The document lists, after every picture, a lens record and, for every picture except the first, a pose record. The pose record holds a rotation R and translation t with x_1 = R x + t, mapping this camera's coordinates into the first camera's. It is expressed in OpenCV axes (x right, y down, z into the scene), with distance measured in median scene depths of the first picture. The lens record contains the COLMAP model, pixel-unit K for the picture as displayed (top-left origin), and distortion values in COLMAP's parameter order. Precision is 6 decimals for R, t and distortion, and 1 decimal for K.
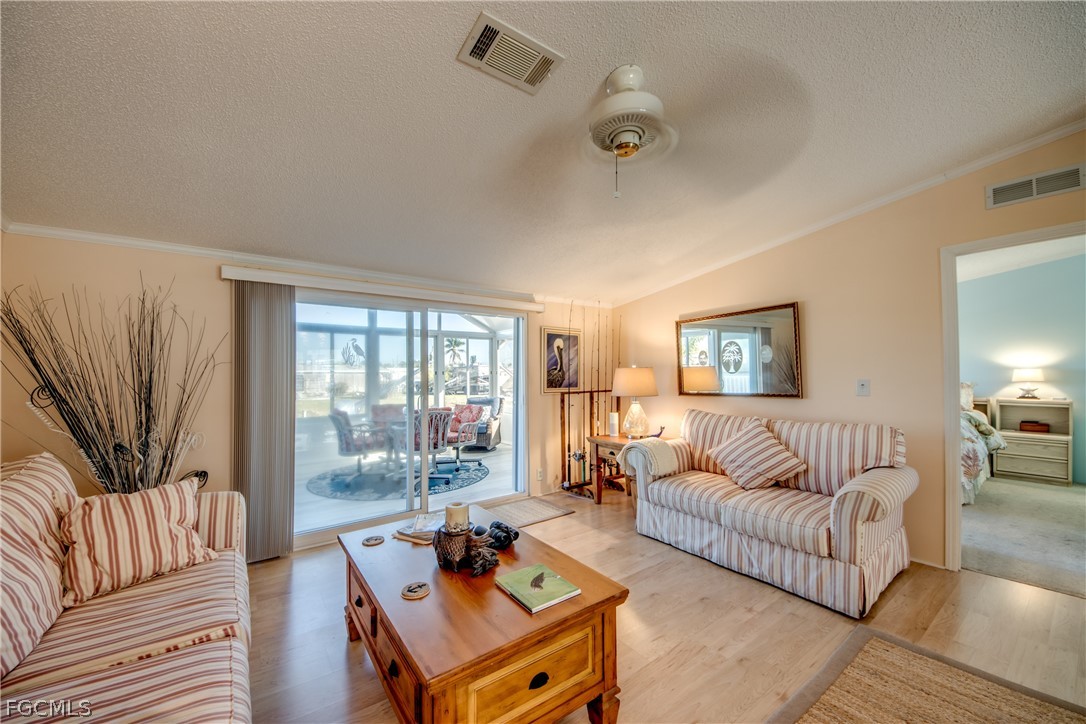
lens RADIAL K [[409.9, 0, 542.4], [0, 409.9, 364.4], [0, 0, 1]] dist [0.044472, -0.028928]
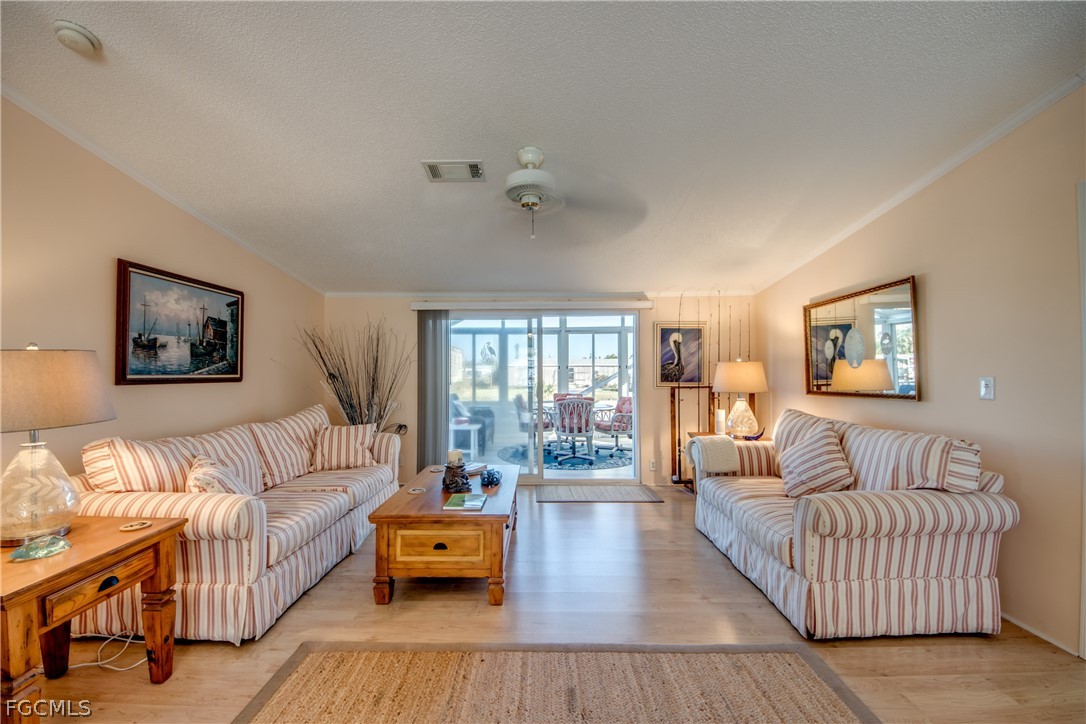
lens RADIAL K [[438.1, 0, 534.9], [0, 438.1, 361.2], [0, 0, 1]] dist [0.050926, -0.037084]
pose [[0.798797, -0.005679, -0.601574, 0.439124], [0.011025, 0.999926, 0.005200, -0.003450], [0.601499, -0.010786, 0.798800, -0.066496]]
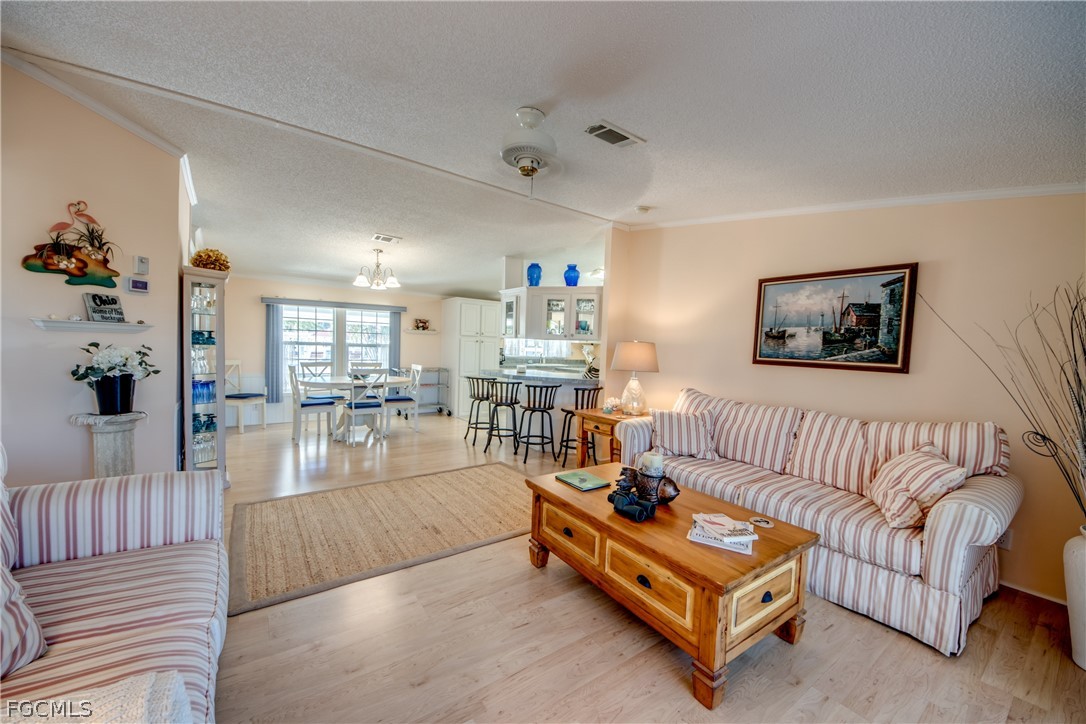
lens RADIAL K [[409.9, 0, 542.4], [0, 409.9, 364.4], [0, 0, 1]] dist [0.044472, -0.028928]
pose [[-0.999311, -0.031082, 0.020292, 0.043264], [-0.030721, 0.999368, 0.017885, 0.025413], [-0.020835, 0.017249, -0.999634, 0.932085]]
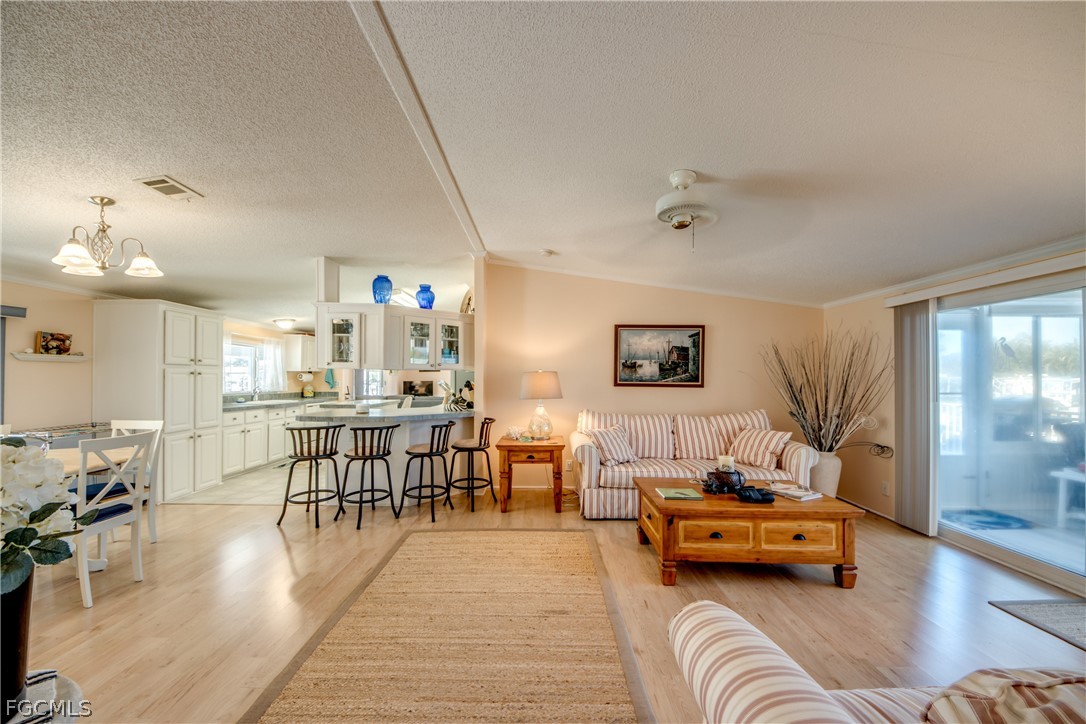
lens RADIAL K [[408.4, 0, 536.1], [0, 408.4, 373.5], [0, 0, 1]] dist [0.027476, -0.017356]
pose [[-0.603510, -0.004347, -0.797344, 0.661783], [0.019788, 0.999595, -0.020427, 0.009069], [0.797110, -0.028106, -0.603180, 0.584992]]
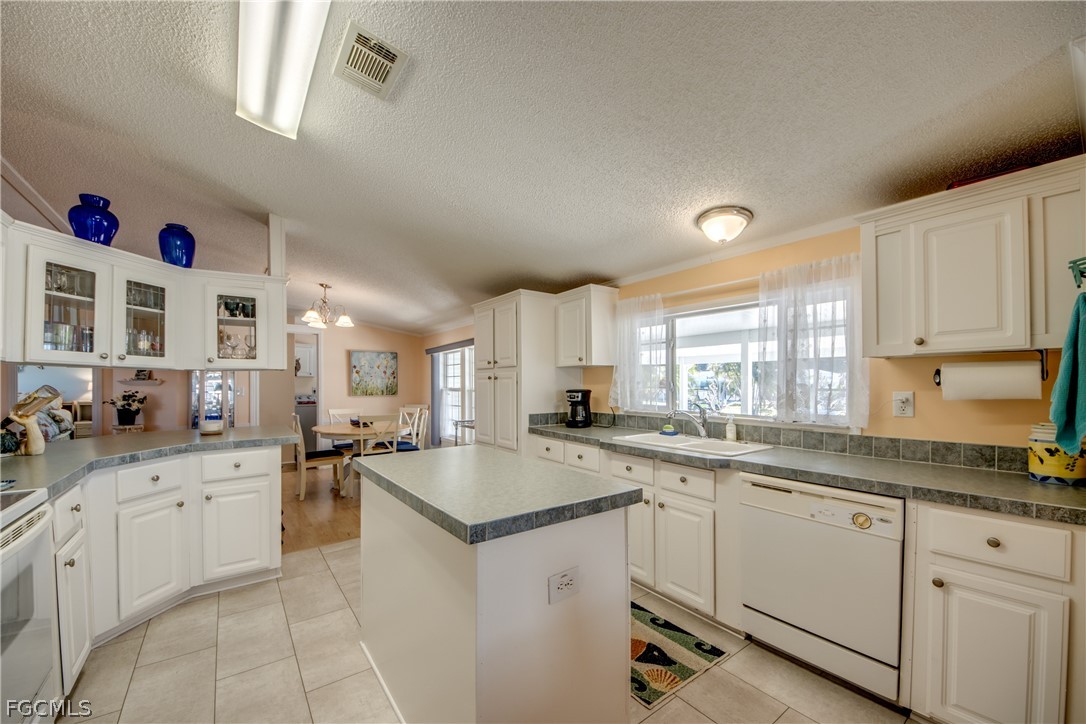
lens RADIAL K [[408.4, 0, 536.1], [0, 408.4, 373.5], [0, 0, 1]] dist [0.027476, -0.017356]
pose [[-0.006665, 0.030999, 0.999497, -0.518105], [-0.024669, 0.999210, -0.031155, -0.013697], [-0.999673, -0.024864, -0.005895, -0.824432]]
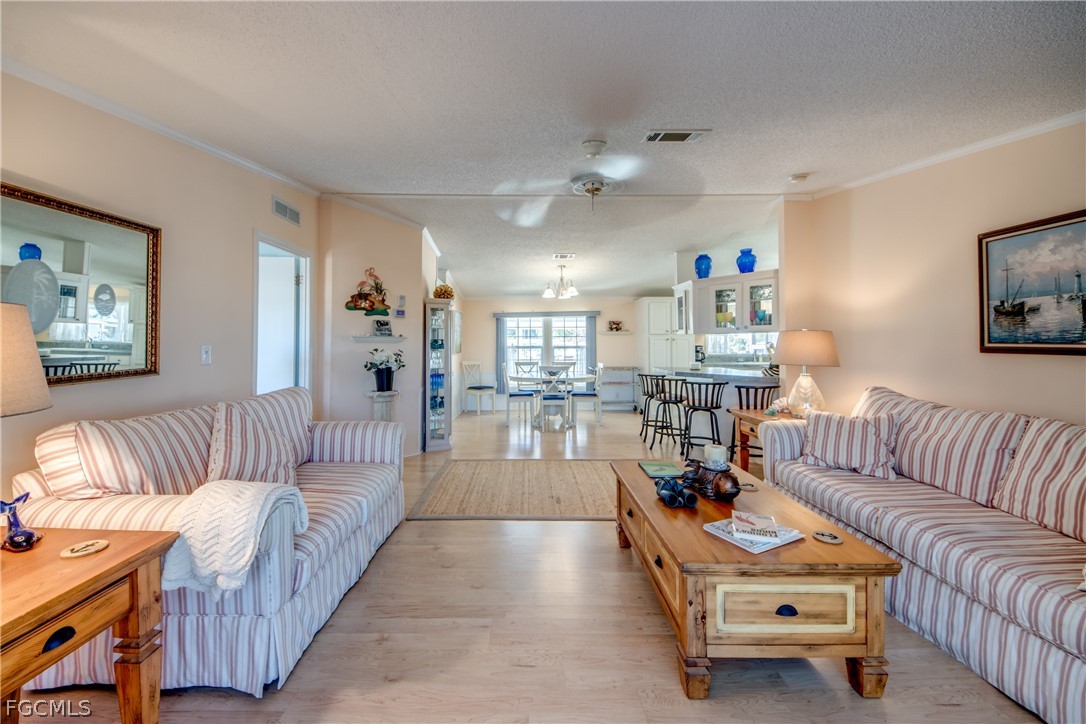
lens RADIAL K [[421.9, 0, 521.8], [0, 421.9, 334.2], [0, 0, 1]] dist [0.002317, -0.008738]
pose [[-0.797550, 0.020416, 0.602907, -0.206575], [-0.010097, 0.998835, -0.047180, 0.034603], [-0.603168, -0.043715, -0.796415, 0.959338]]
